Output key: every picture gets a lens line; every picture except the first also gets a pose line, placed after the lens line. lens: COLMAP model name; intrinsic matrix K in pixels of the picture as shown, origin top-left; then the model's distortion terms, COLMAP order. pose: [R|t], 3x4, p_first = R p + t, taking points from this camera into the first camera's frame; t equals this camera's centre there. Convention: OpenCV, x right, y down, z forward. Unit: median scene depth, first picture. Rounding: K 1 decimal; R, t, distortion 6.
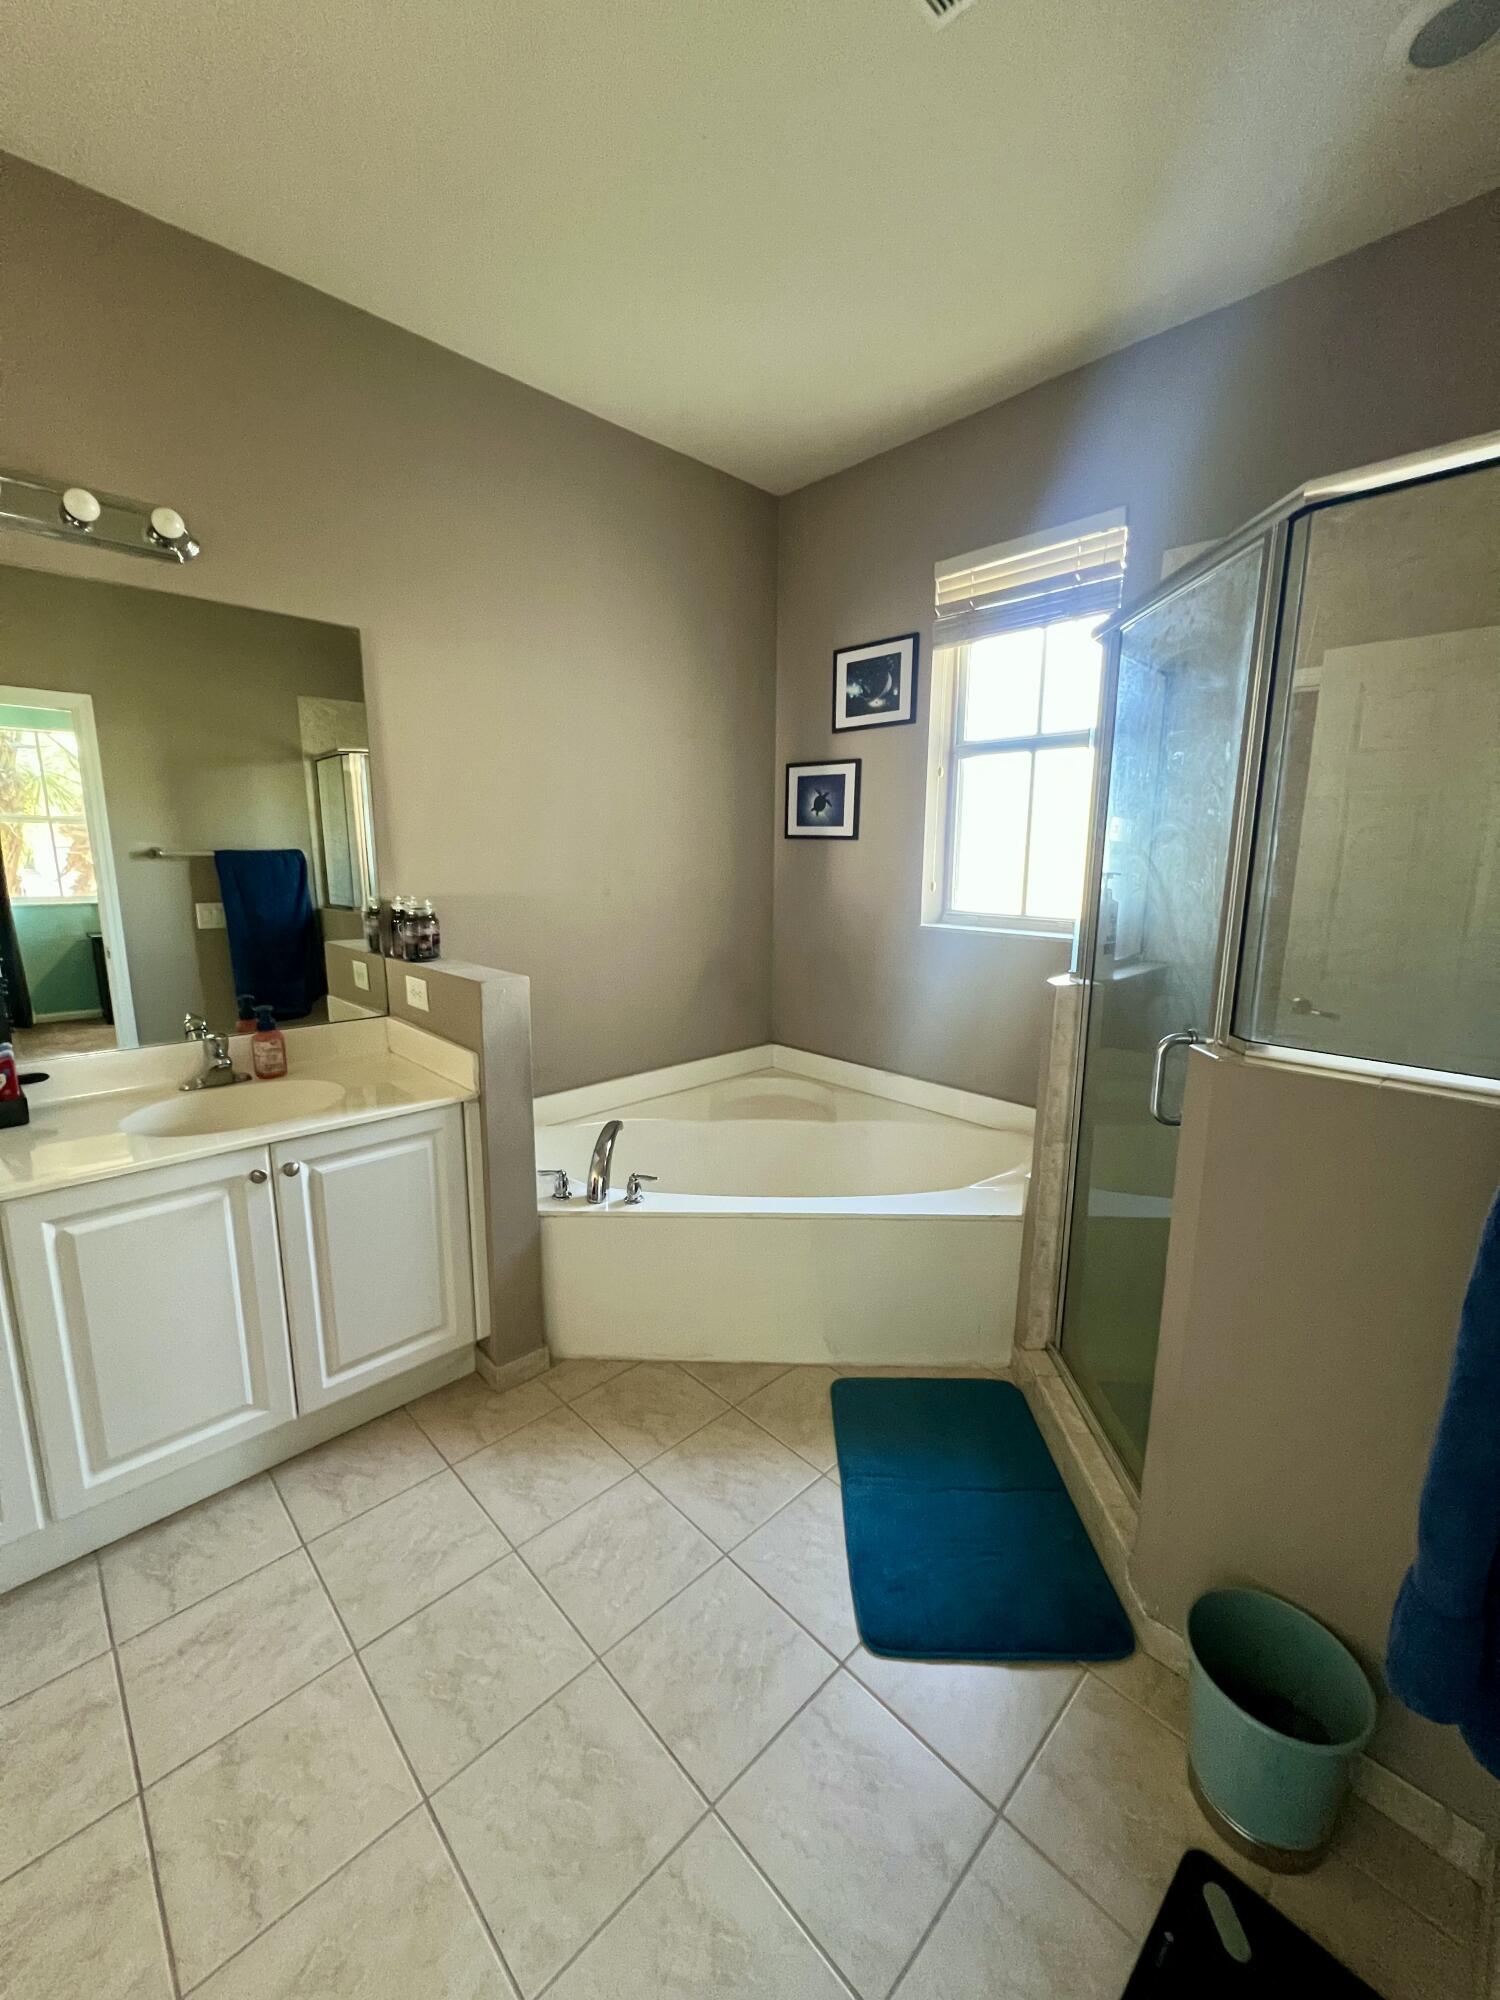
lens RADIAL K [[802.9, 0, 755.1], [0, 802.9, 1003.2], [0, 0, 1]] dist [0.000045, -0.000506]
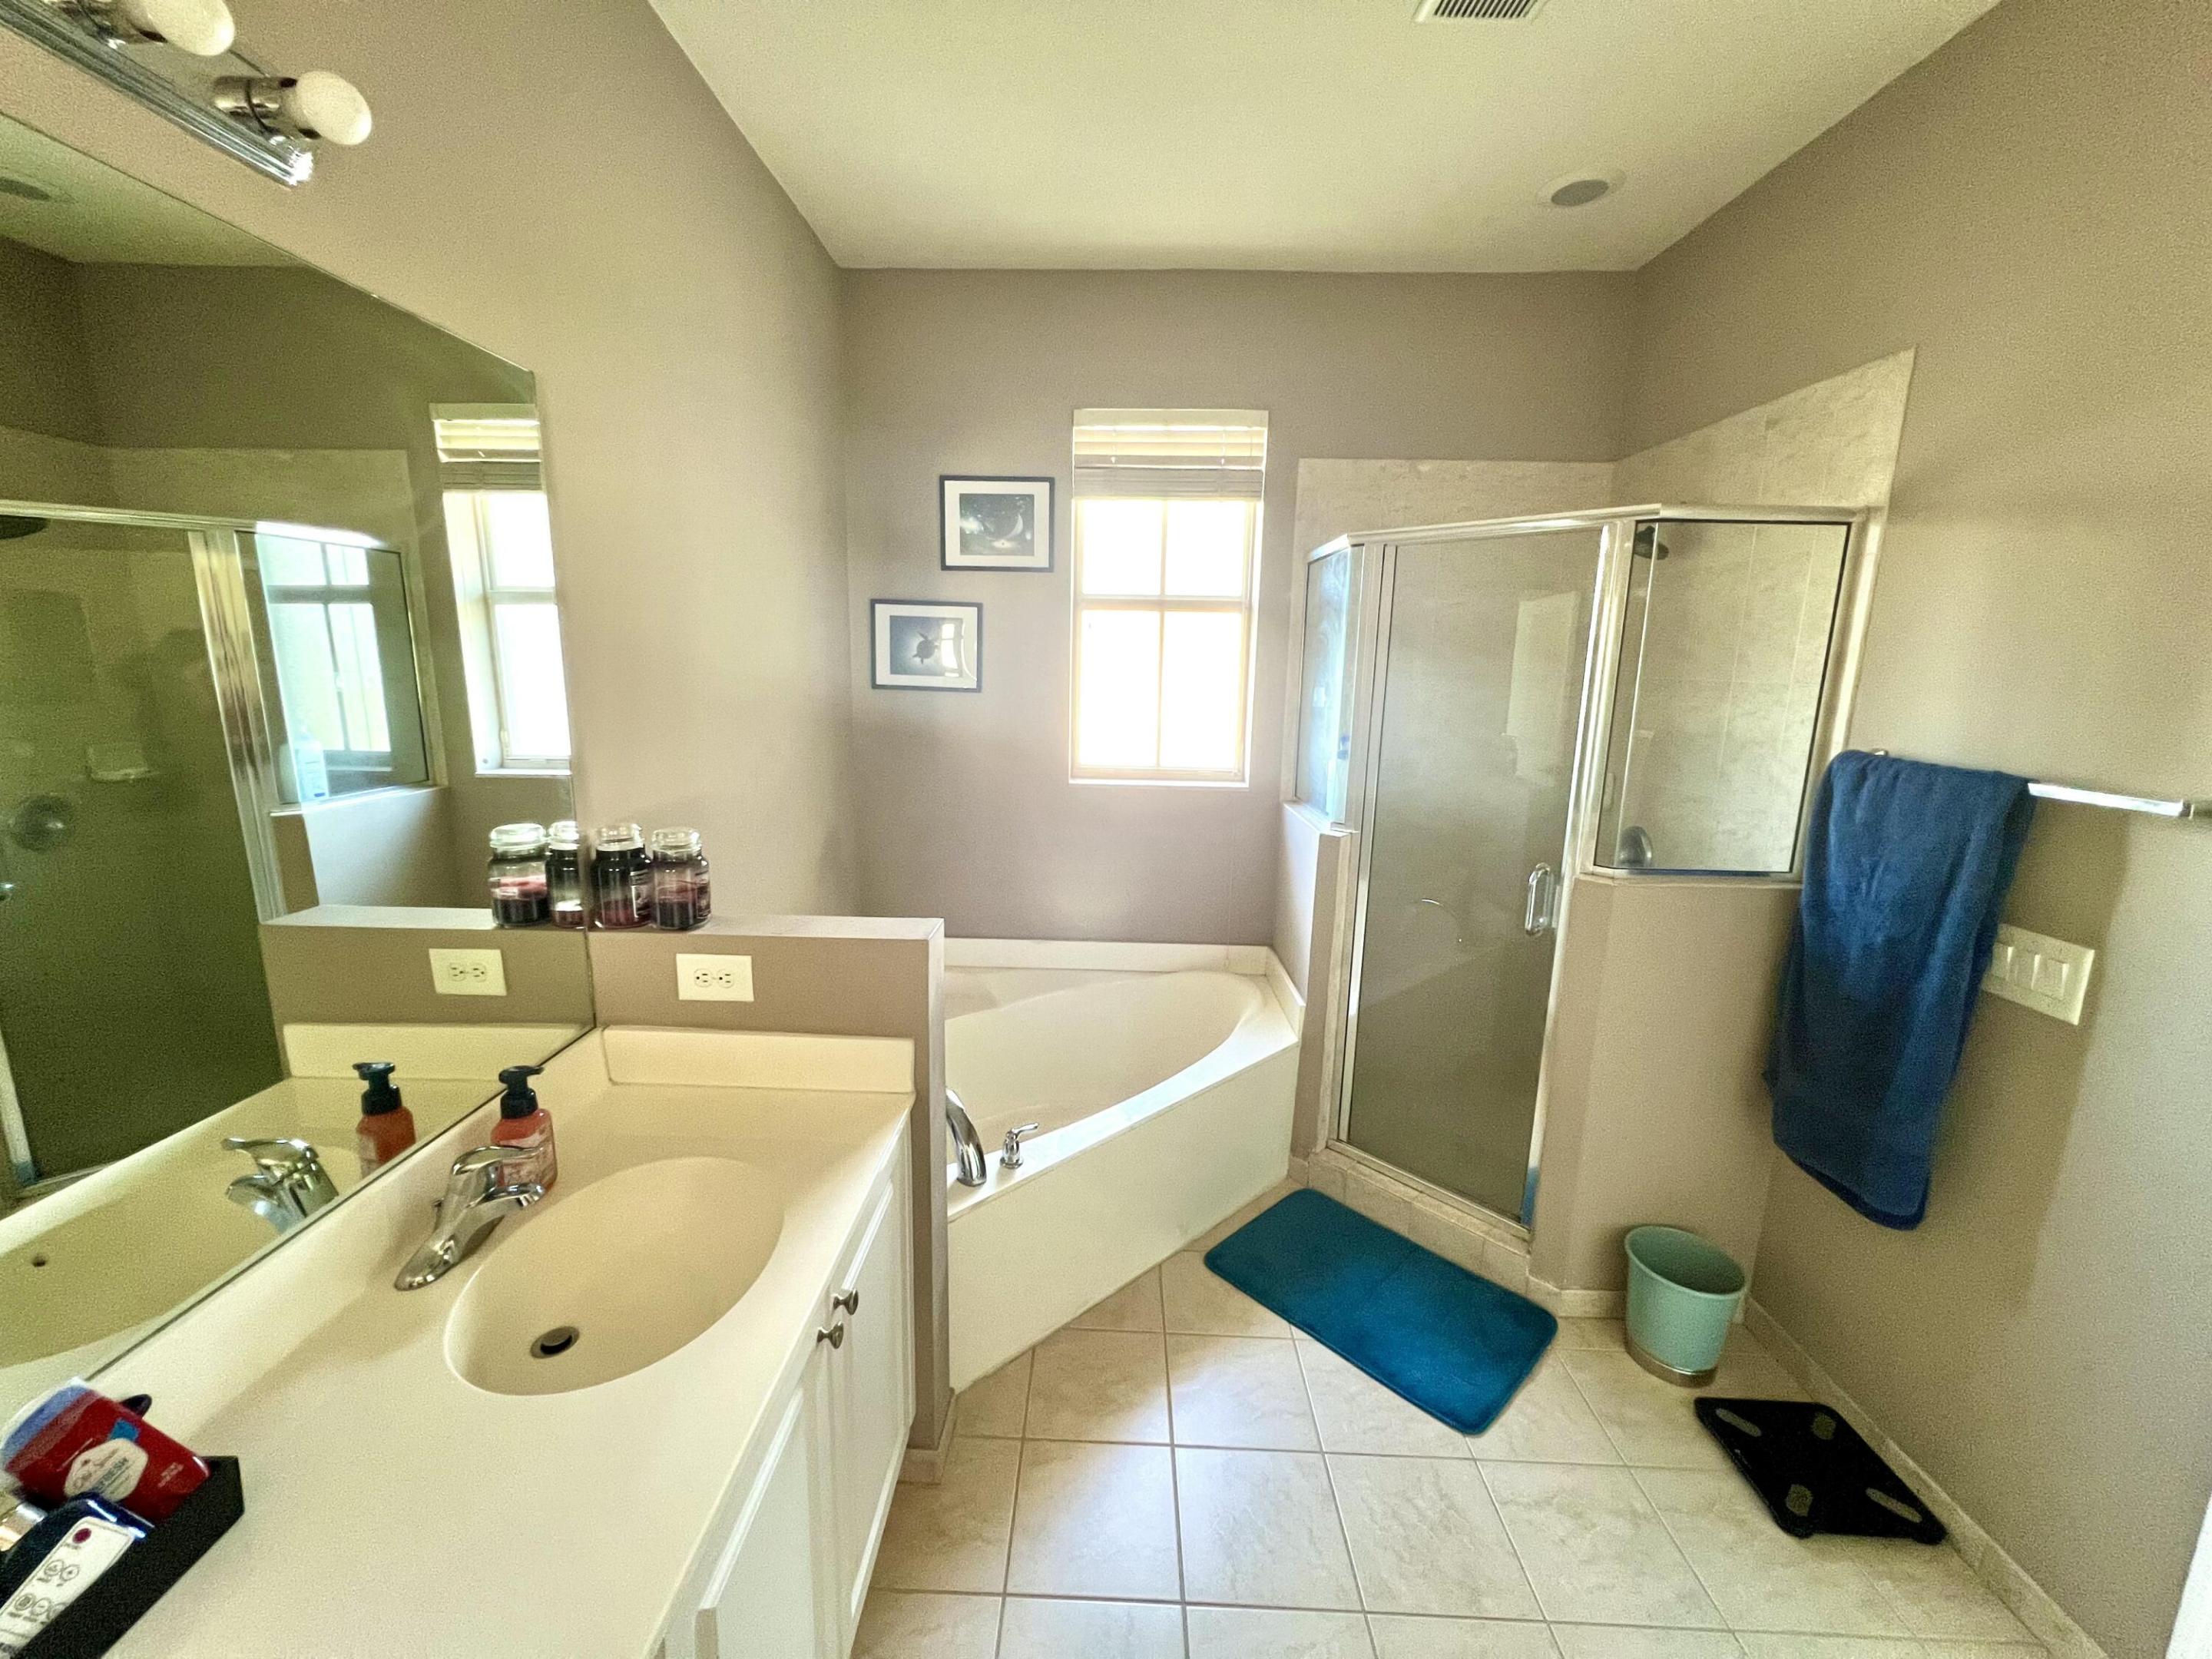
lens RADIAL K [[888.0, 0, 1110.3], [0, 888.0, 832.7], [0, 0, 1]] dist [0.000045, -0.000506]
pose [[0.711589, -0.129829, 0.690497, -0.534190], [0.117899, 0.990908, 0.064813, -0.108167], [-0.692633, 0.035288, 0.720426, 0.217364]]
